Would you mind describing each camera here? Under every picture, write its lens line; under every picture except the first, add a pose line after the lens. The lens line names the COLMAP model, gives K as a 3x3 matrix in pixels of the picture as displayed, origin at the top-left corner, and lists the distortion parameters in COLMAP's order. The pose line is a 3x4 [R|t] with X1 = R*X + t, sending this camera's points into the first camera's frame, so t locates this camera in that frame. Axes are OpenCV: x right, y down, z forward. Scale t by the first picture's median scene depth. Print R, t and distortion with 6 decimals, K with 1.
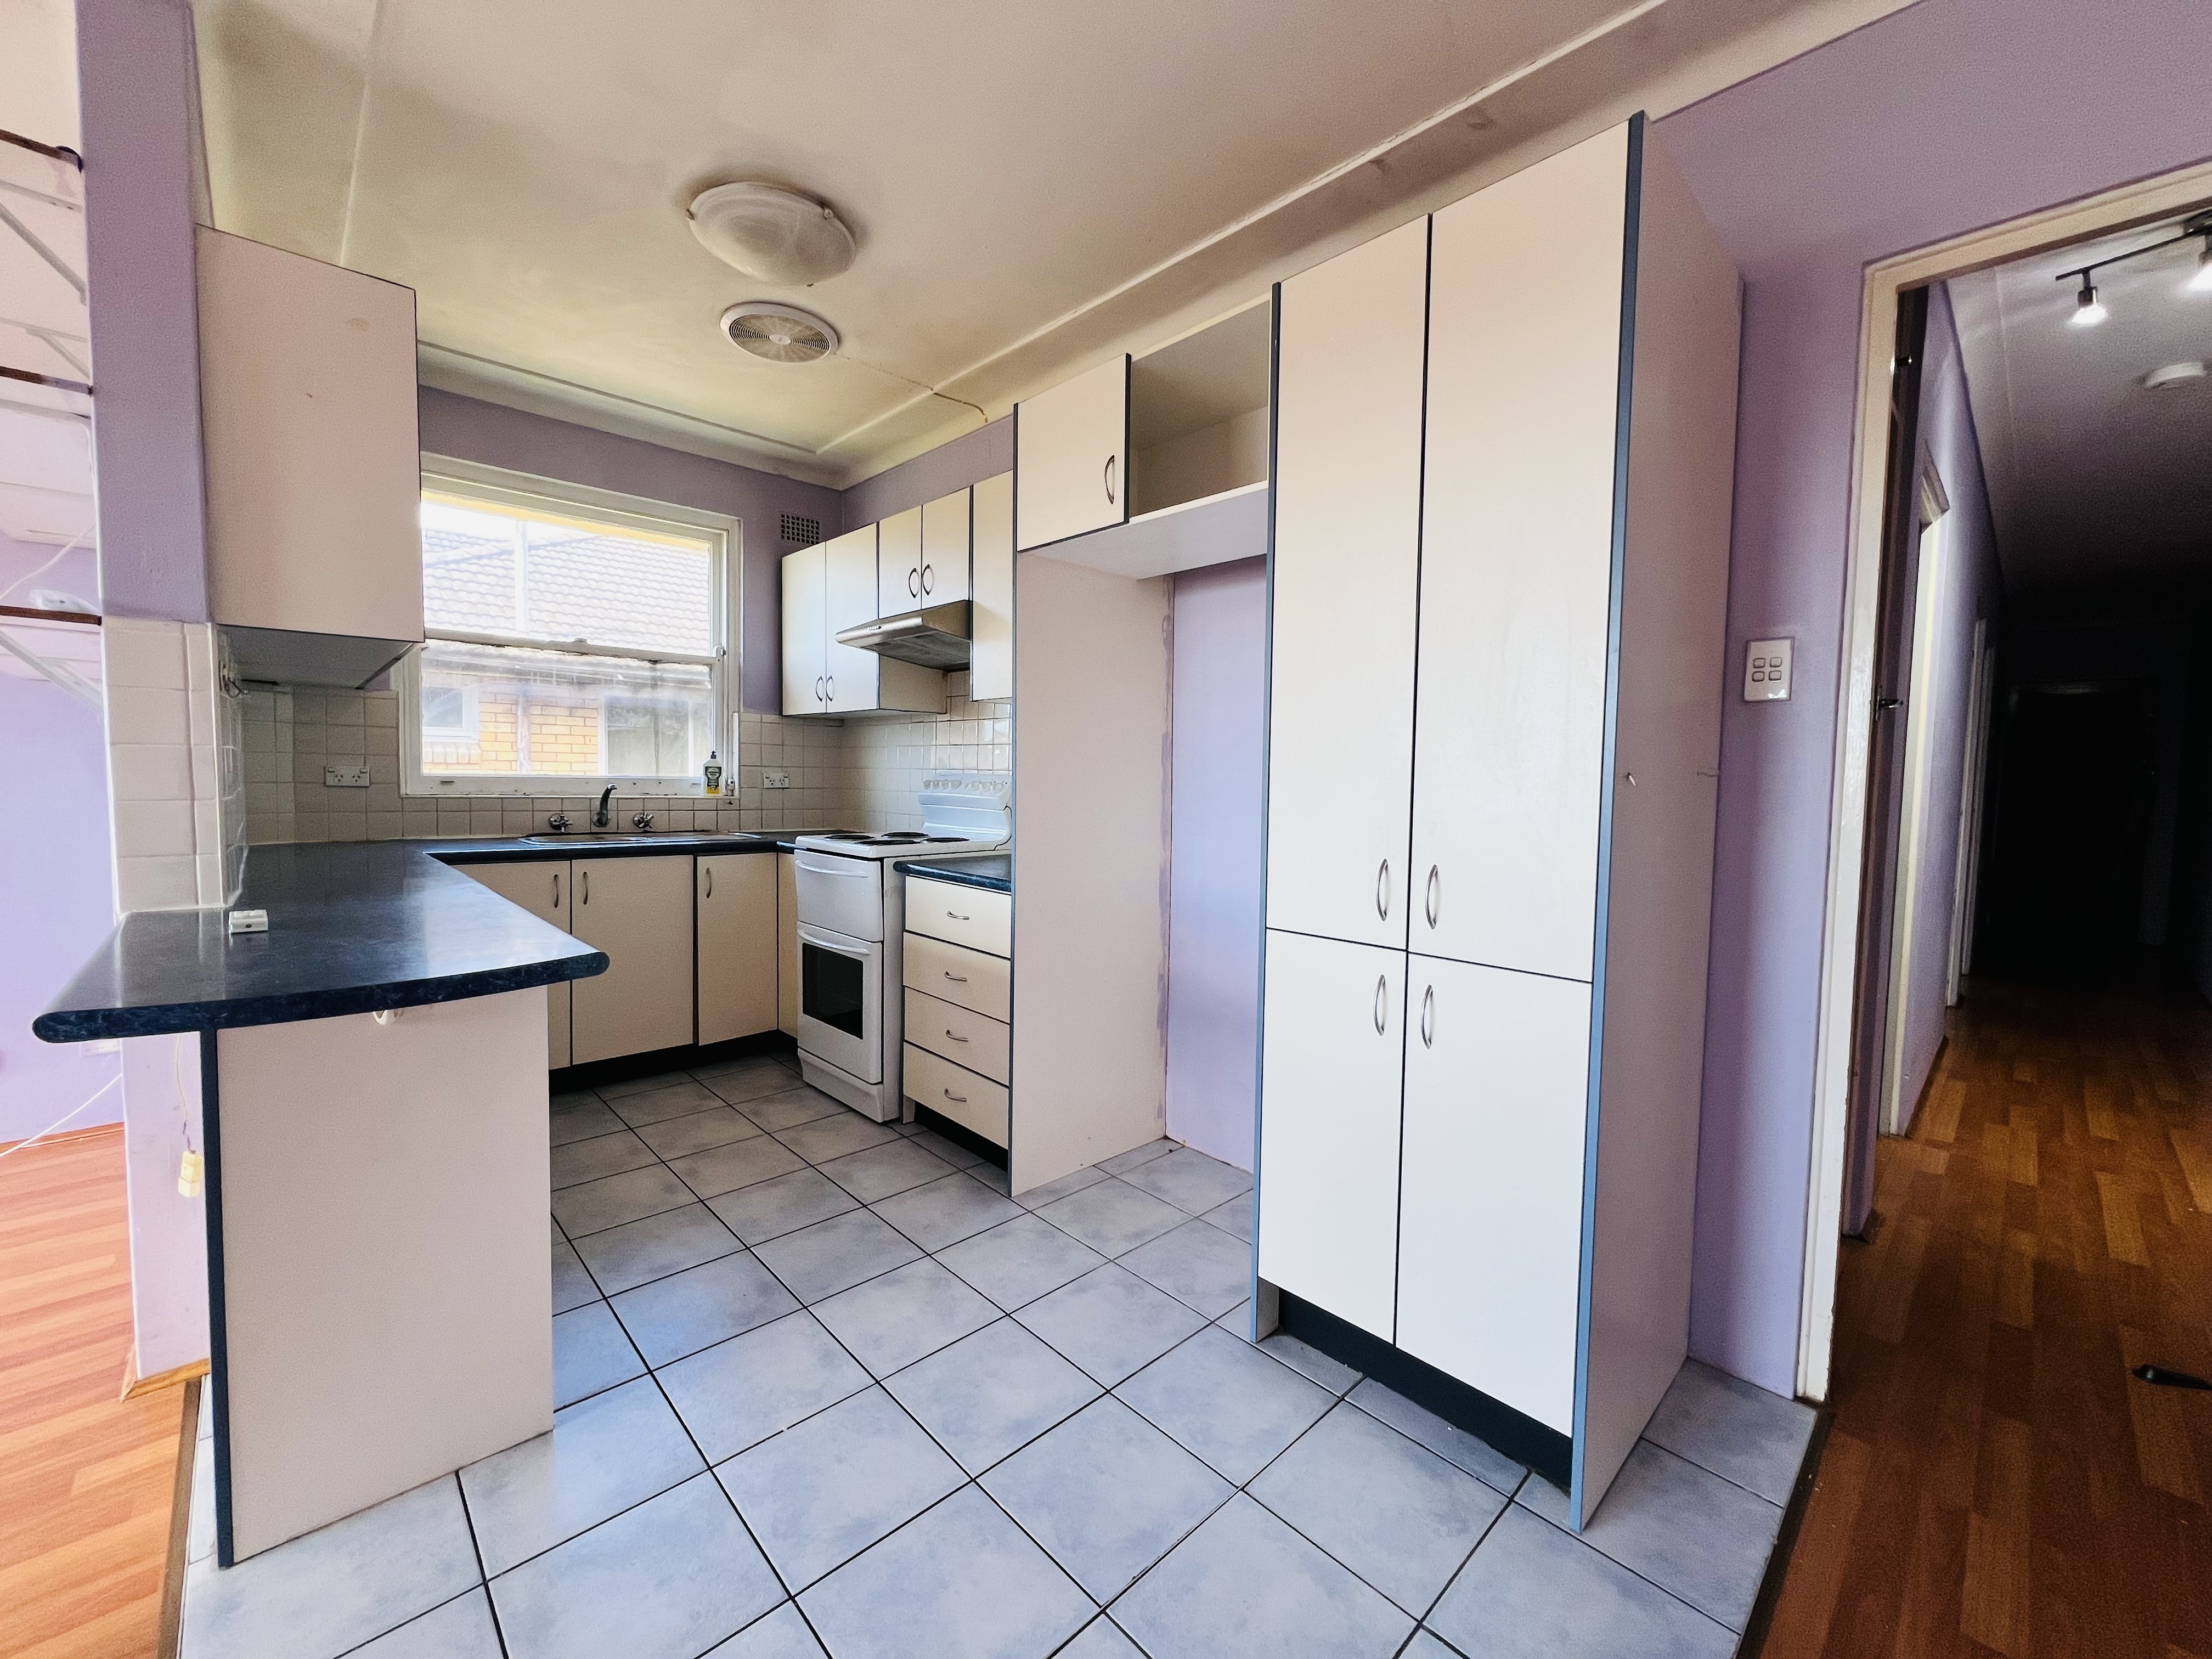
lens RADIAL K [[884.2, 0, 1102.5], [0, 884.2, 822.0], [0, 0, 1]] dist [-0.001148, 0.000186]
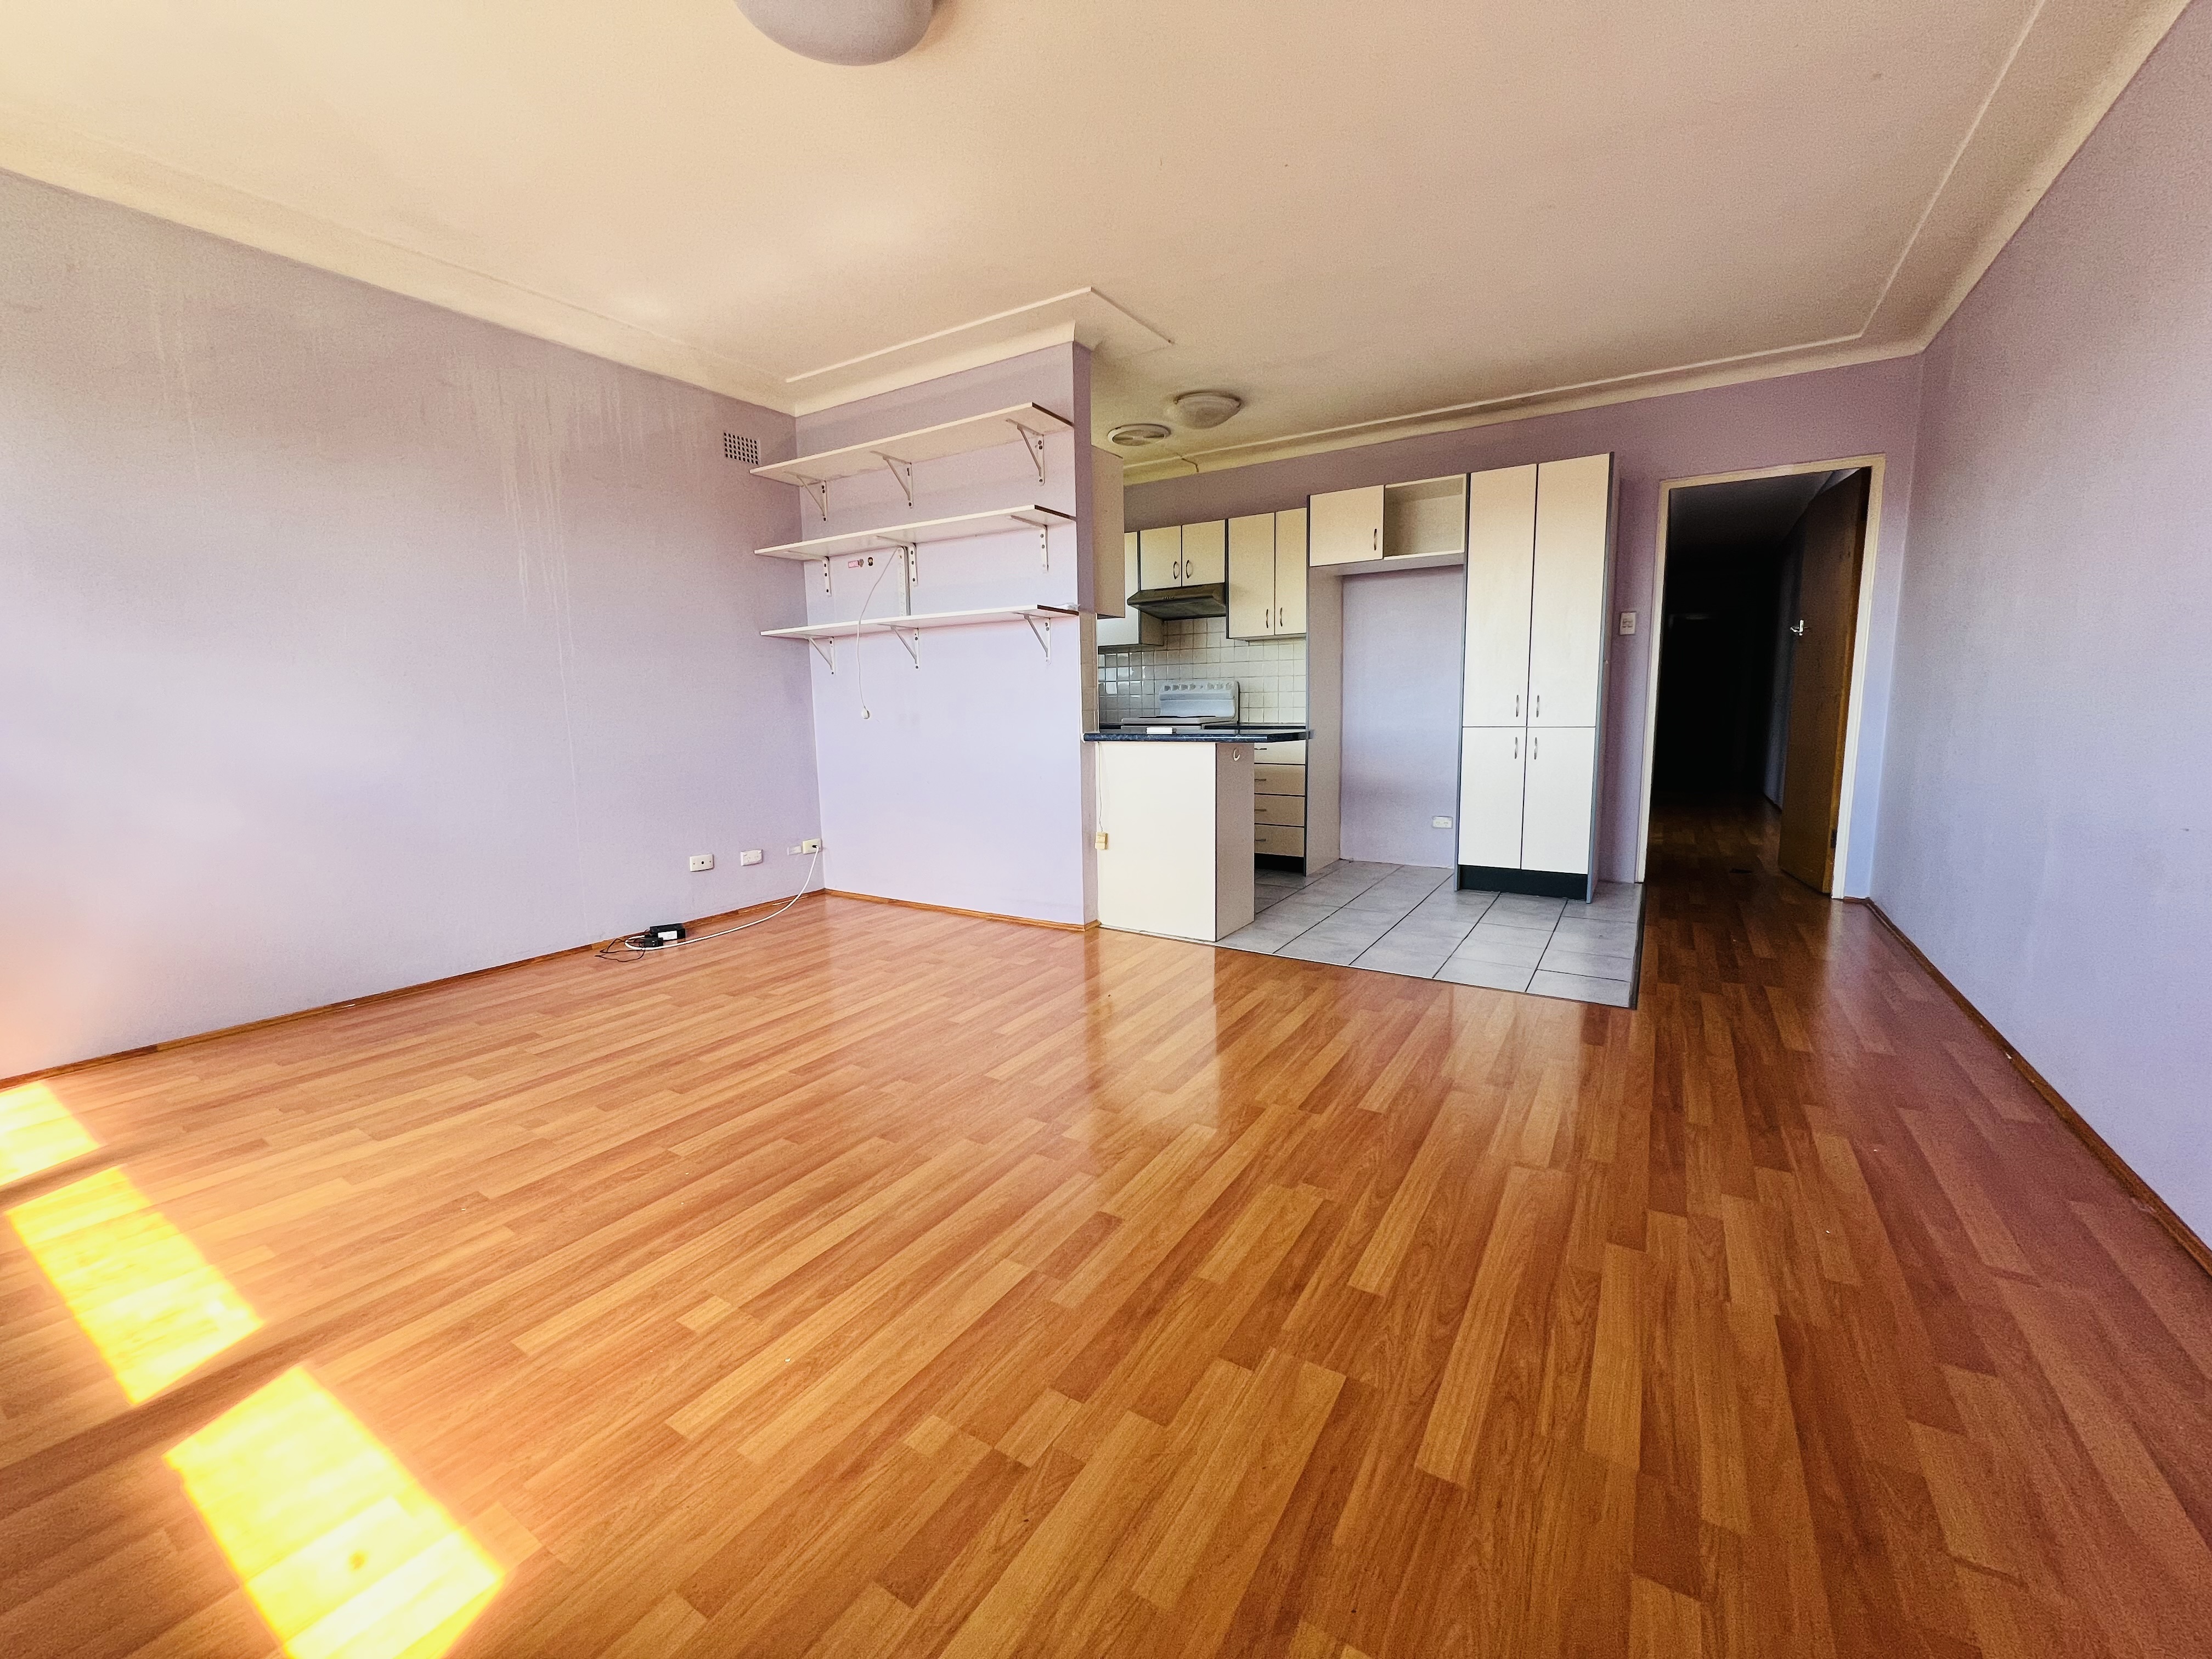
lens RADIAL K [[884.2, 0, 1102.5], [0, 884.2, 822.0], [0, 0, 1]] dist [-0.001148, 0.000186]
pose [[0.968117, -0.068921, 0.240831, -0.810849], [0.049601, 0.995112, 0.085393, 0.068342], [-0.245539, -0.070725, 0.966803, -0.688781]]
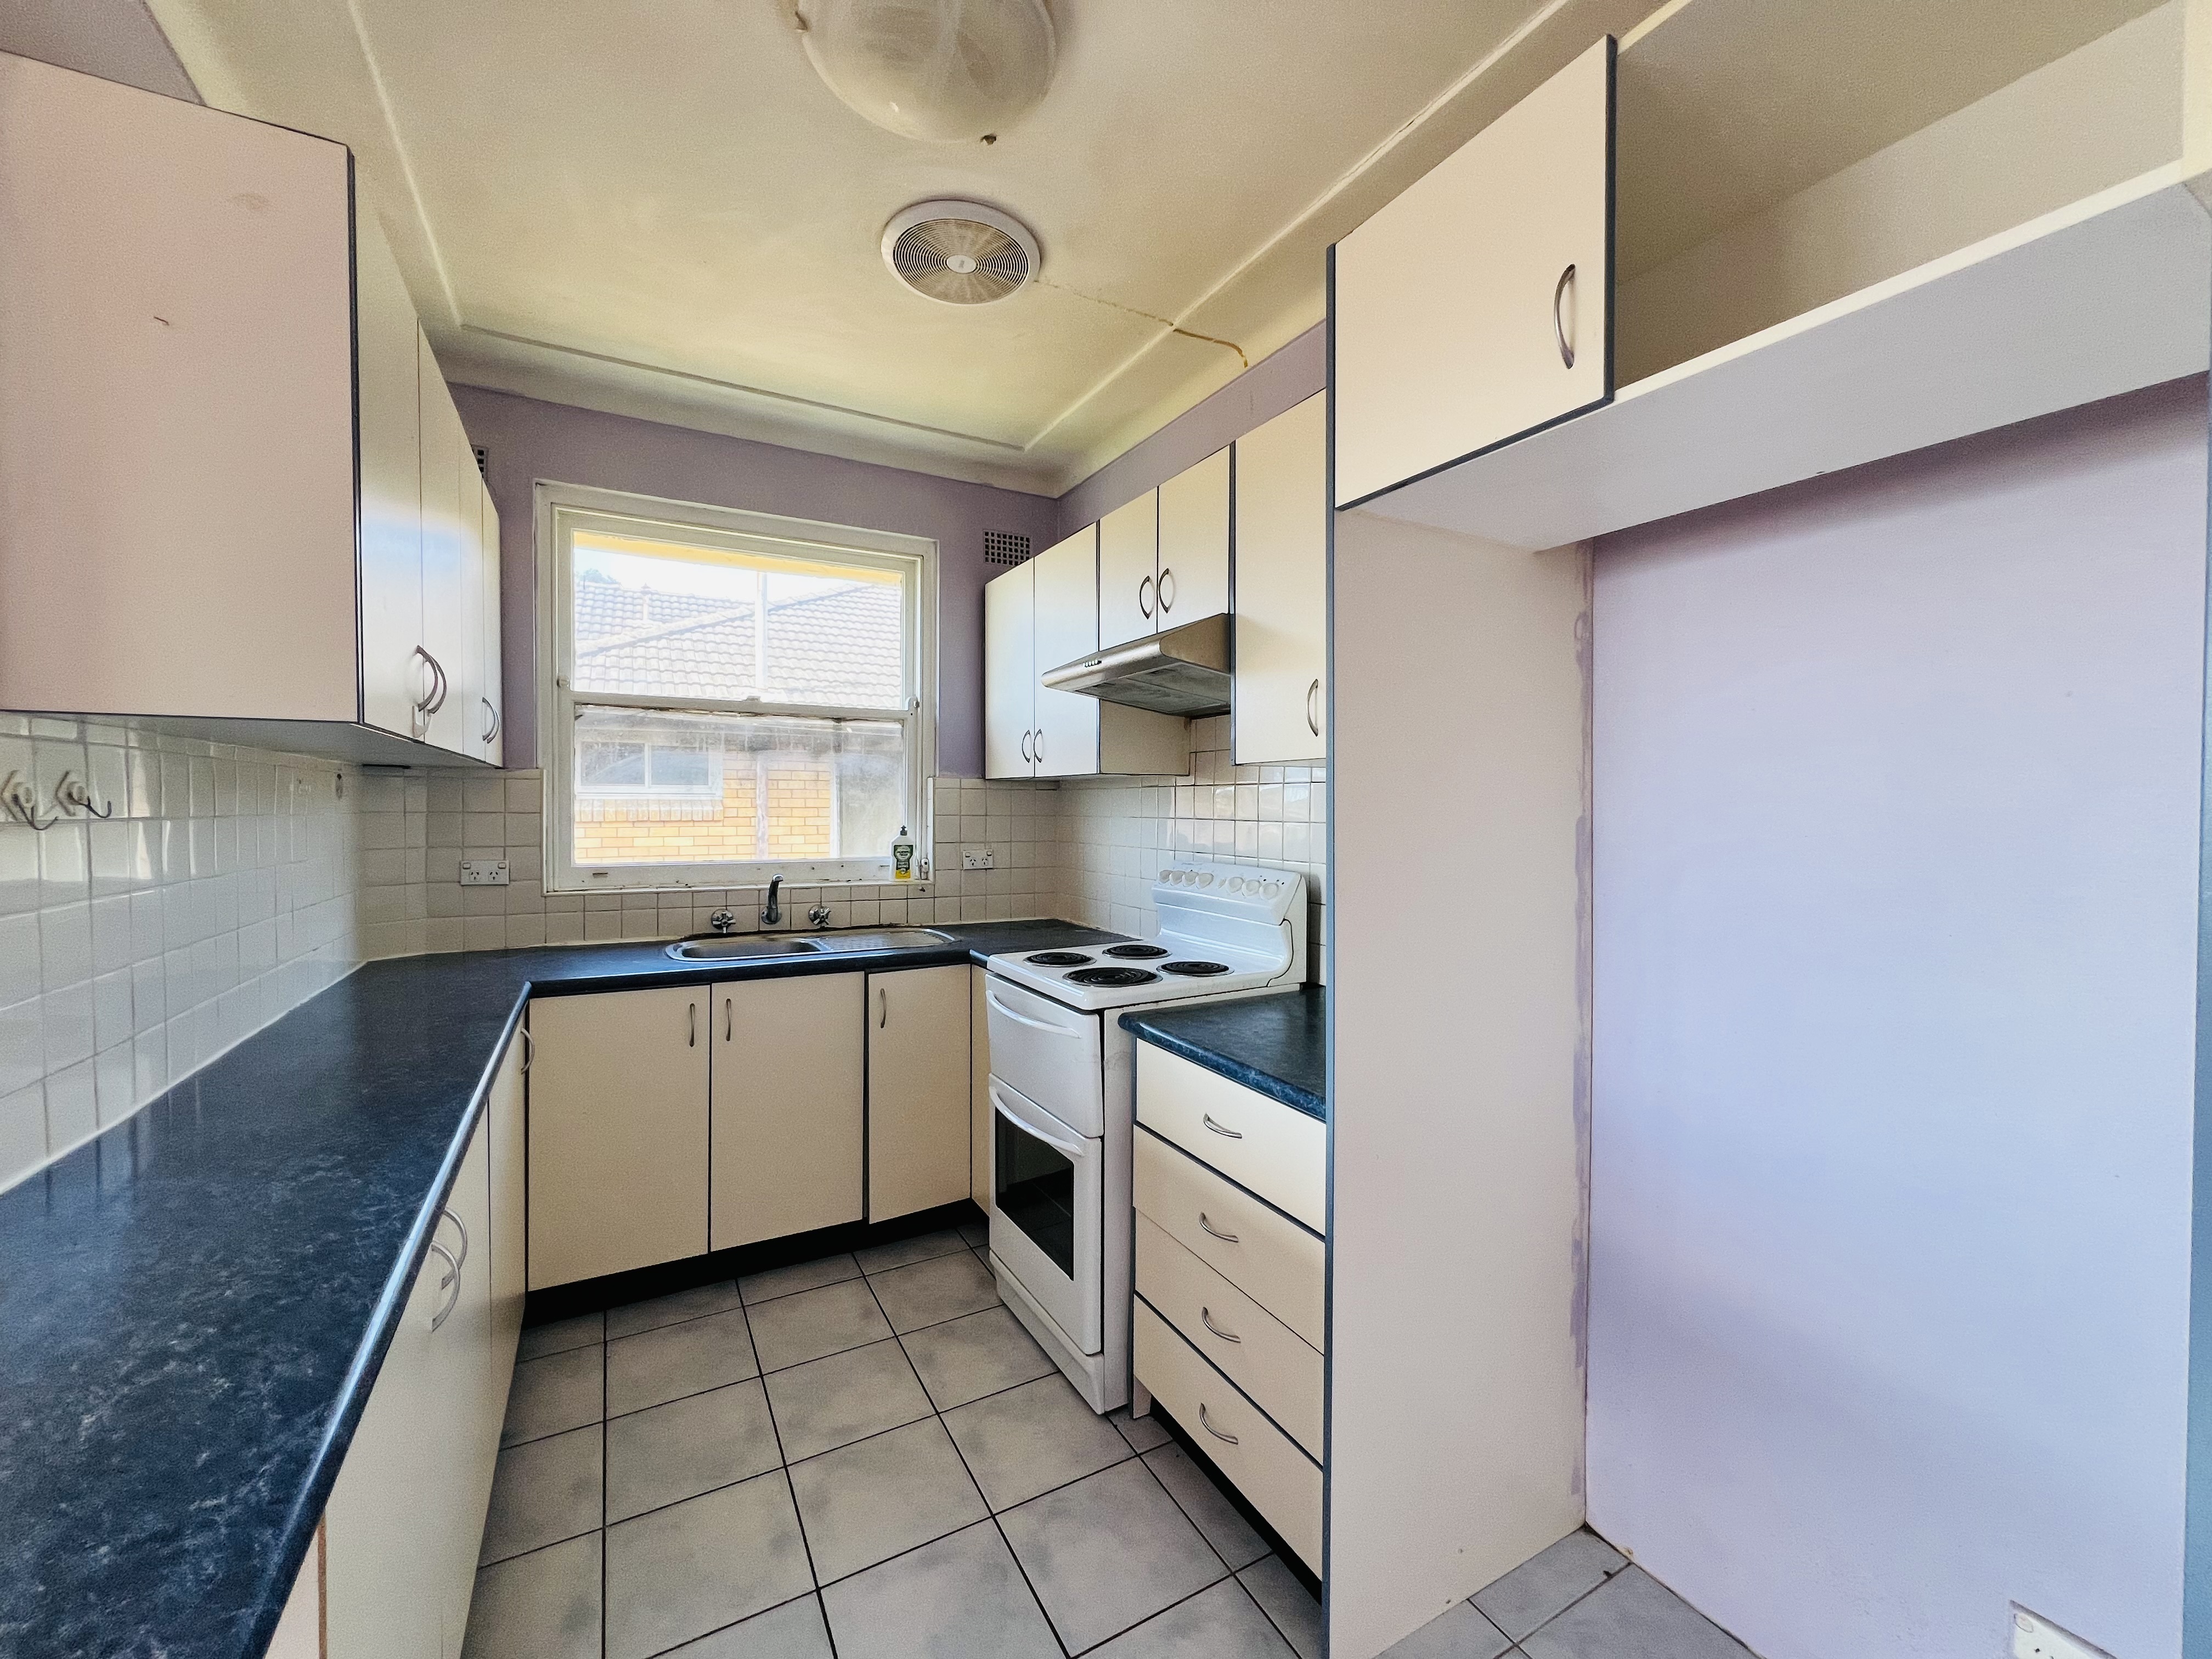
lens RADIAL K [[884.2, 0, 1102.5], [0, 884.2, 822.0], [0, 0, 1]] dist [-0.001148, 0.000186]
pose [[0.968180, -0.009538, -0.250074, -0.073179], [0.000288, 0.999315, -0.037000, -0.065292], [0.250255, 0.035751, 0.967520, 0.316200]]
